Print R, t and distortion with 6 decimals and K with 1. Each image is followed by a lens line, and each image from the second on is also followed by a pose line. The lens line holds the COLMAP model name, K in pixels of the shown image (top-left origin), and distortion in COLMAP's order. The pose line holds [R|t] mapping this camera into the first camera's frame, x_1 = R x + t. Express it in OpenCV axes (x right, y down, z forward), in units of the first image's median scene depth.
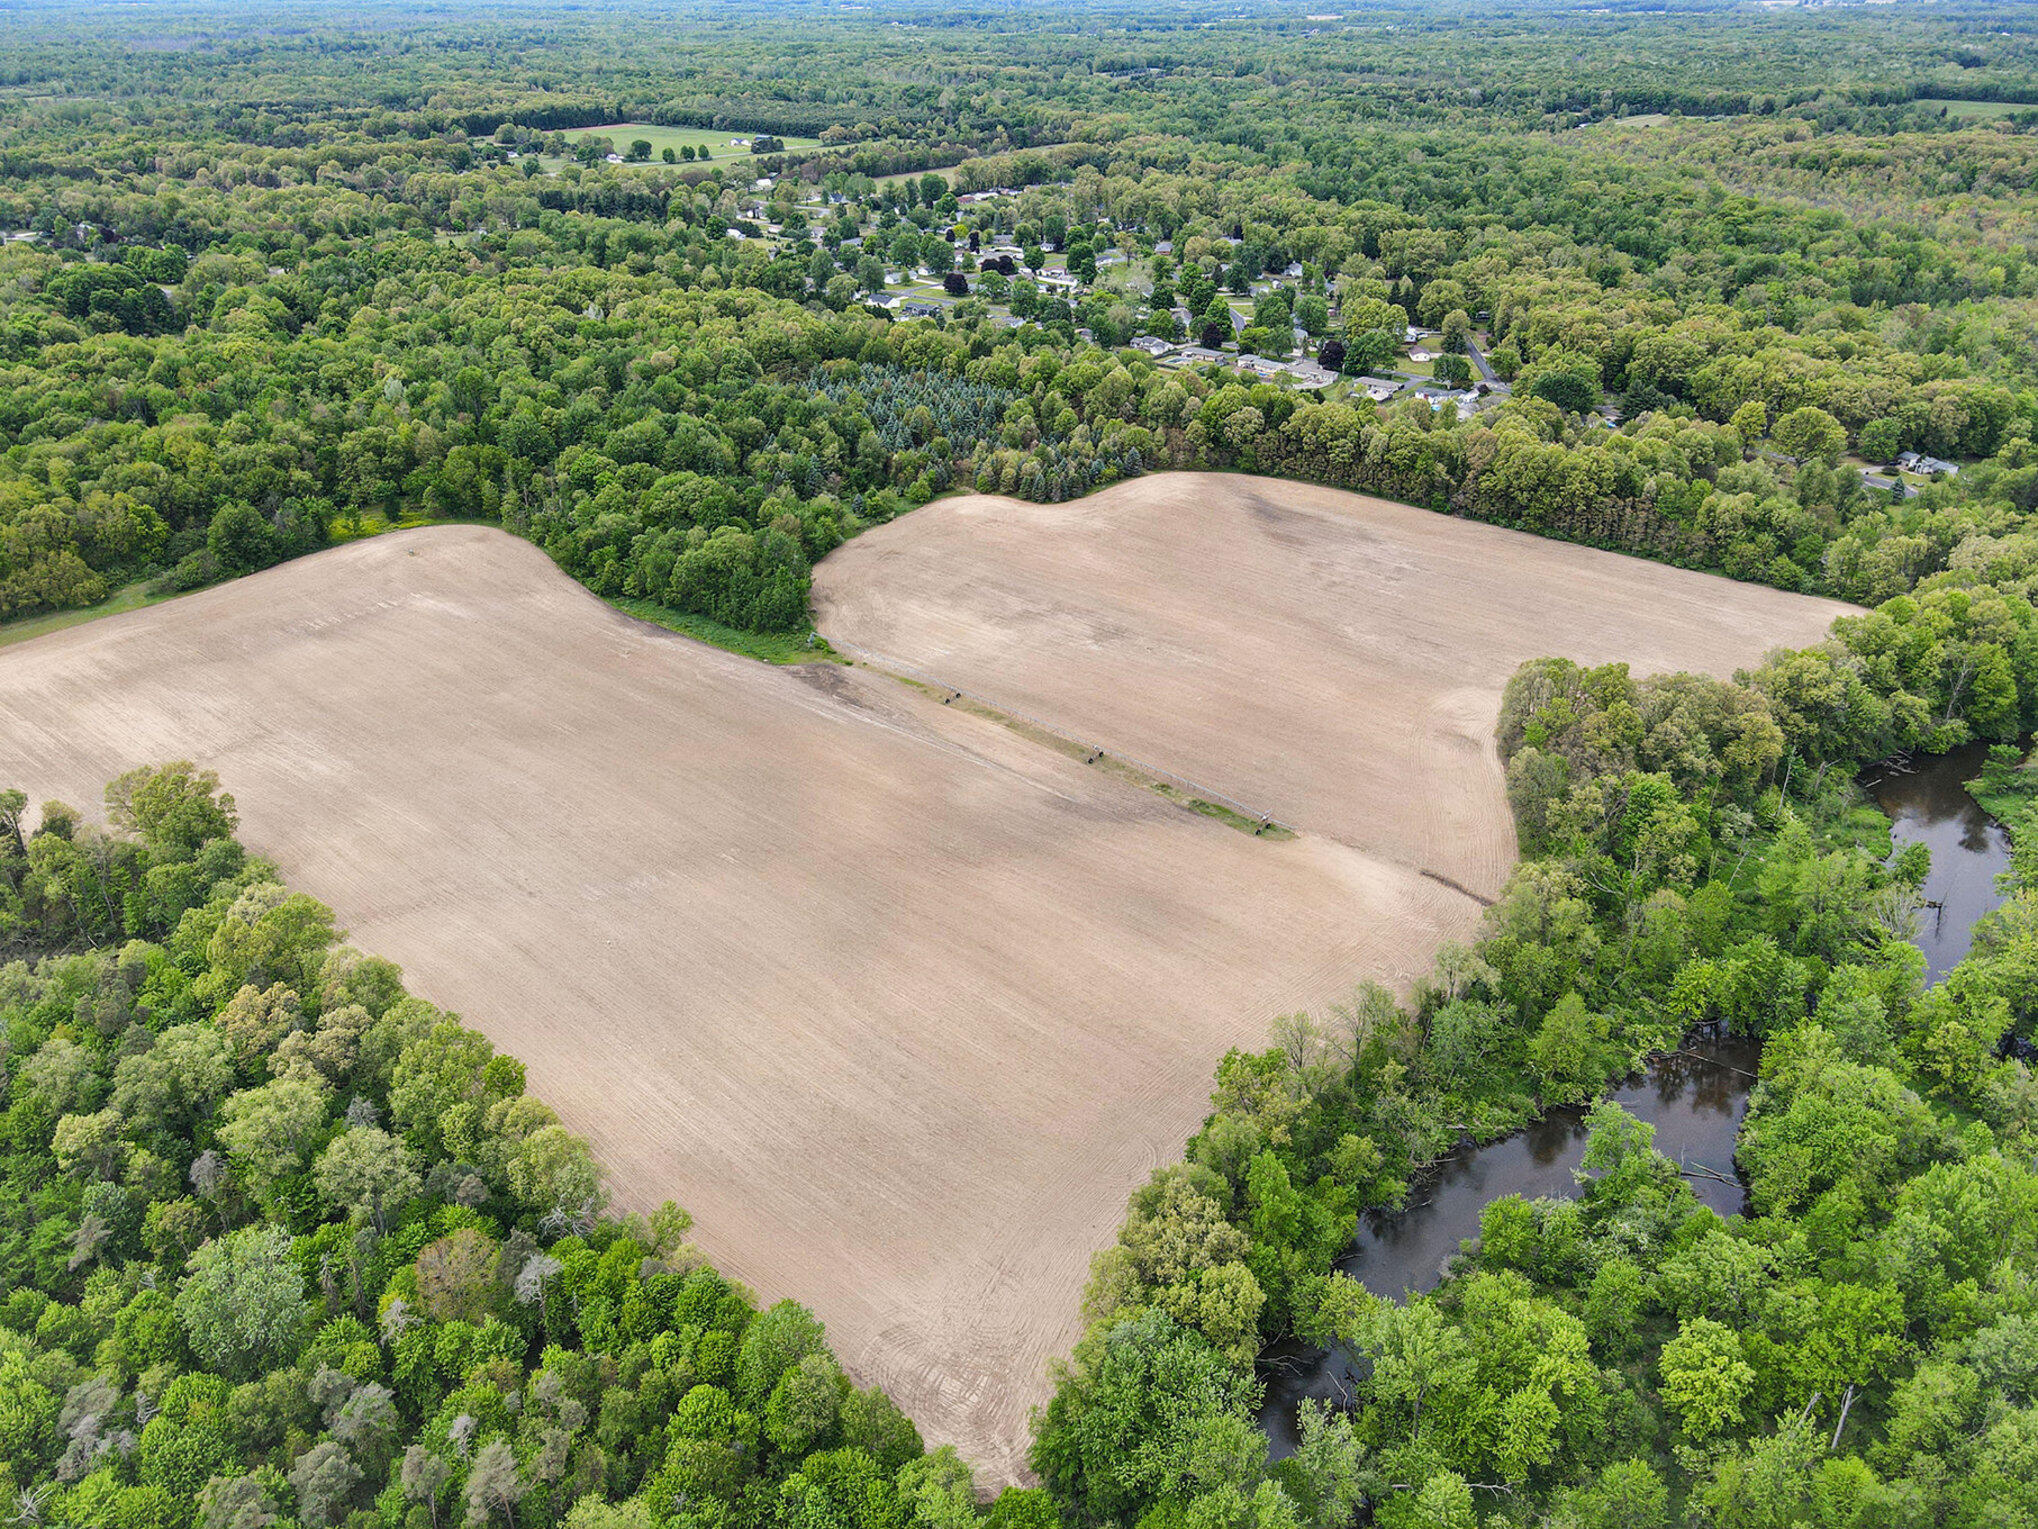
lens RADIAL K [[1515.9, 0, 1019.0], [0, 1515.9, 764.5], [0, 0, 1]] dist [0.002709, 0.007587]
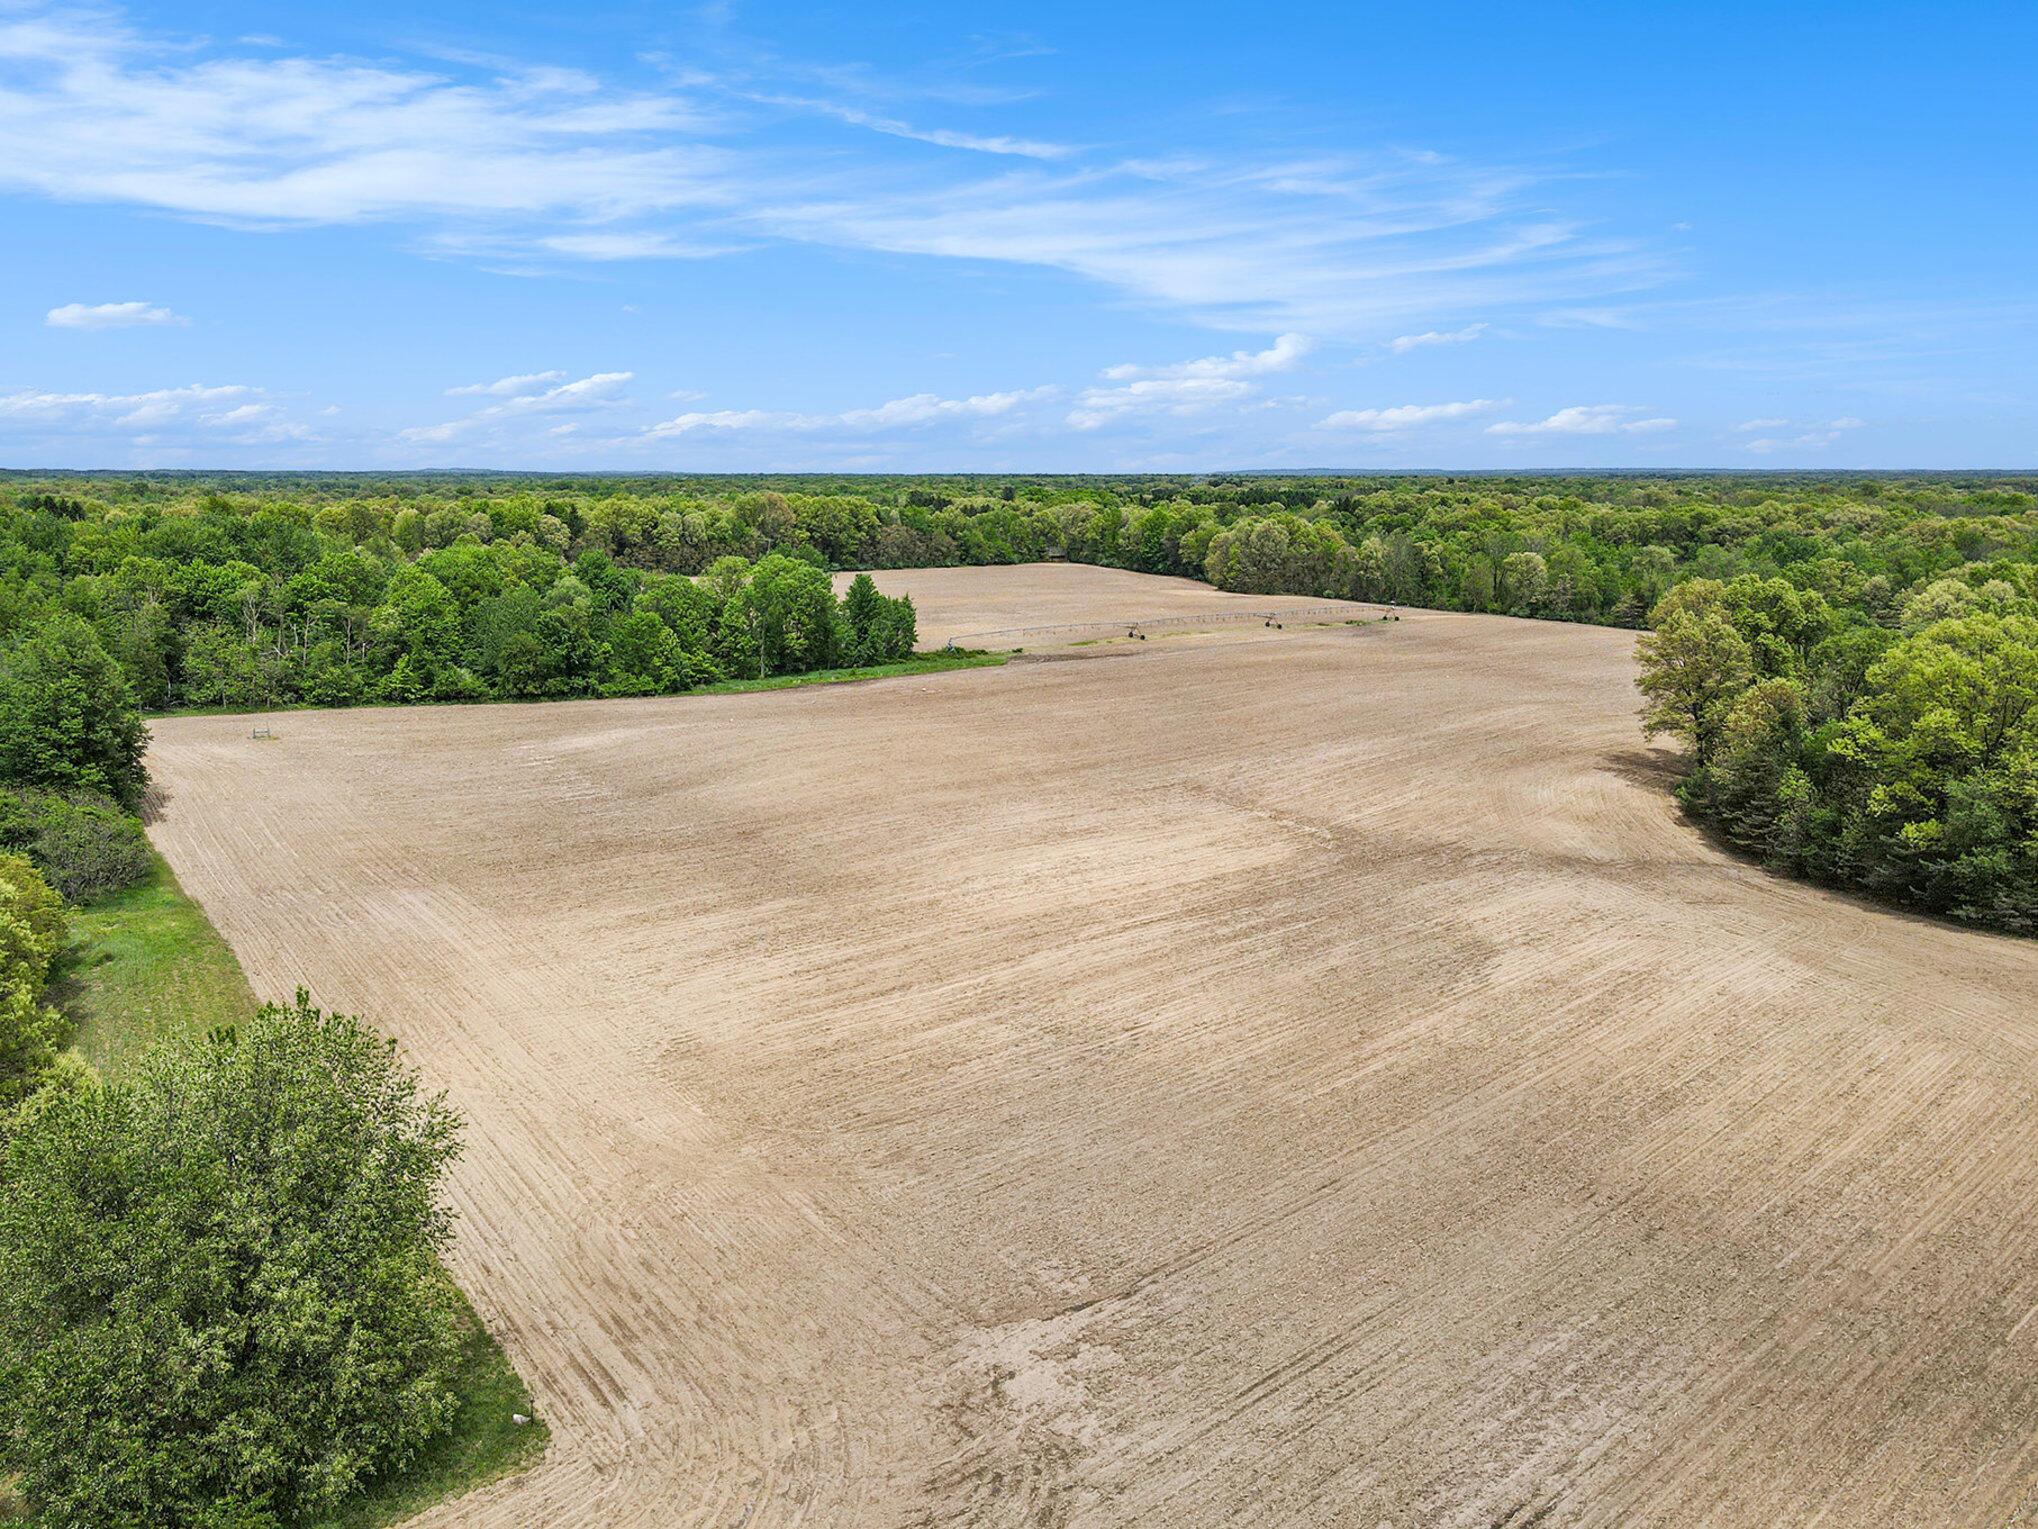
lens RADIAL K [[1509.5, 0, 1017.3], [0, 1509.5, 835.0], [0, 0, 1]] dist [-0.034870, 0.143492]
pose [[0.137221, -0.225274, 0.964584, -0.704095], [0.458759, 0.877514, 0.139676, -0.072120], [-0.877901, 0.423345, 0.223760, 0.676542]]
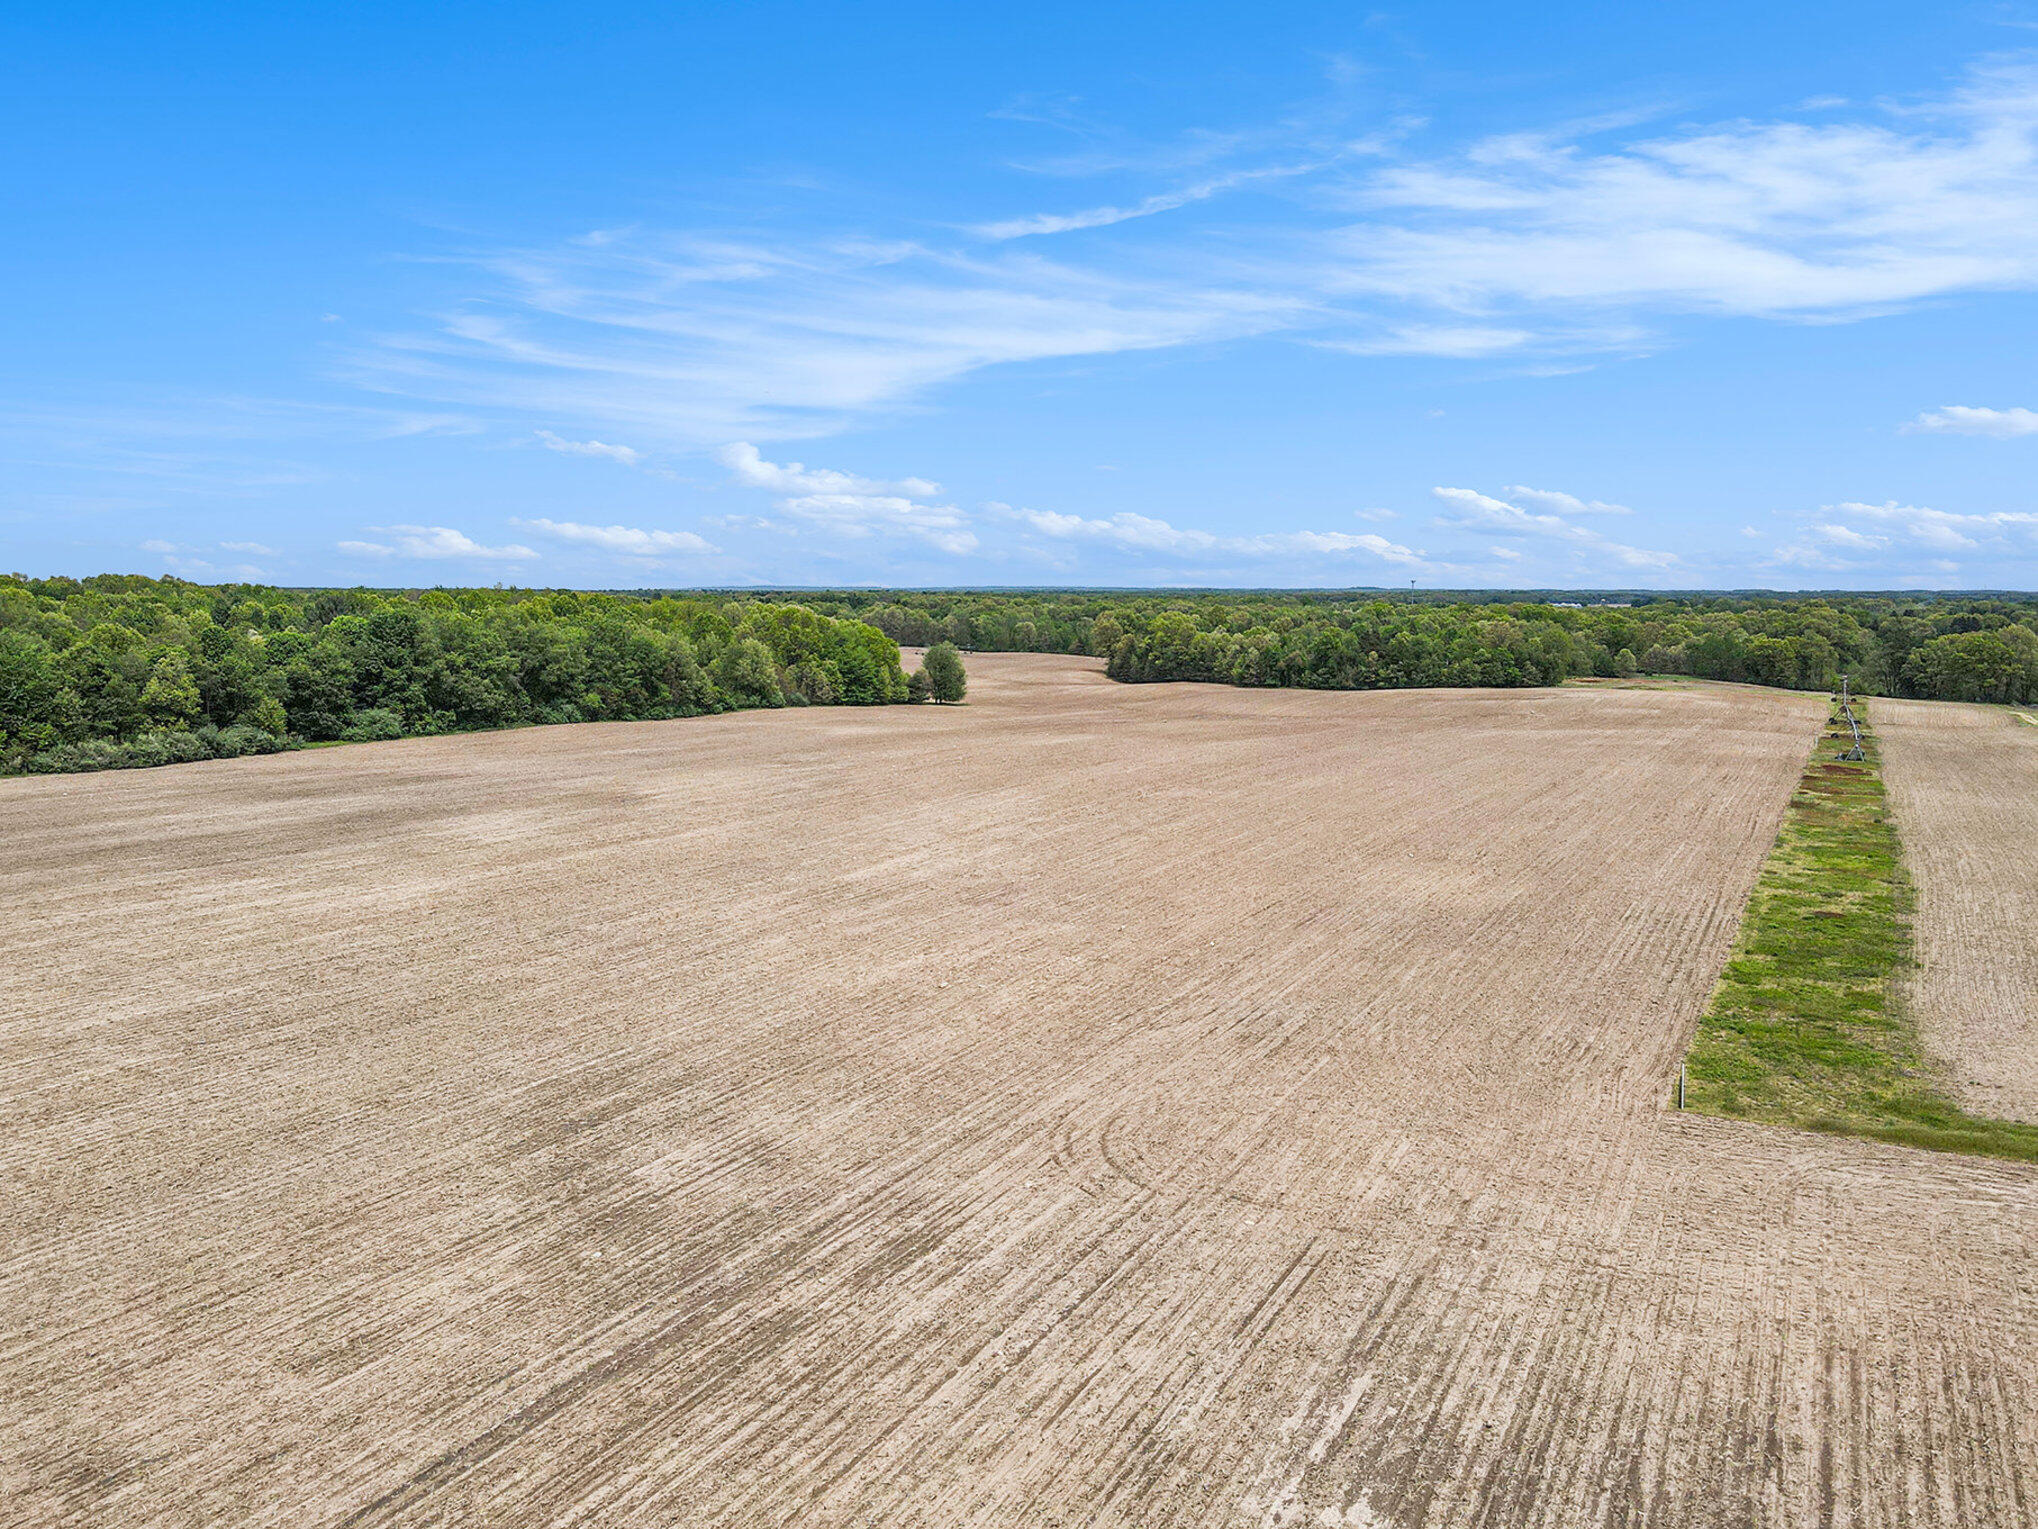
lens RADIAL K [[1515.9, 0, 1019.0], [0, 1515.9, 764.5], [0, 0, 1]] dist [0.002709, 0.007587]
pose [[-0.223292, -0.104899, 0.969091, -1.455773], [0.451673, 0.869883, 0.198232, -0.160805], [-0.863790, 0.481976, -0.146857, 0.876683]]
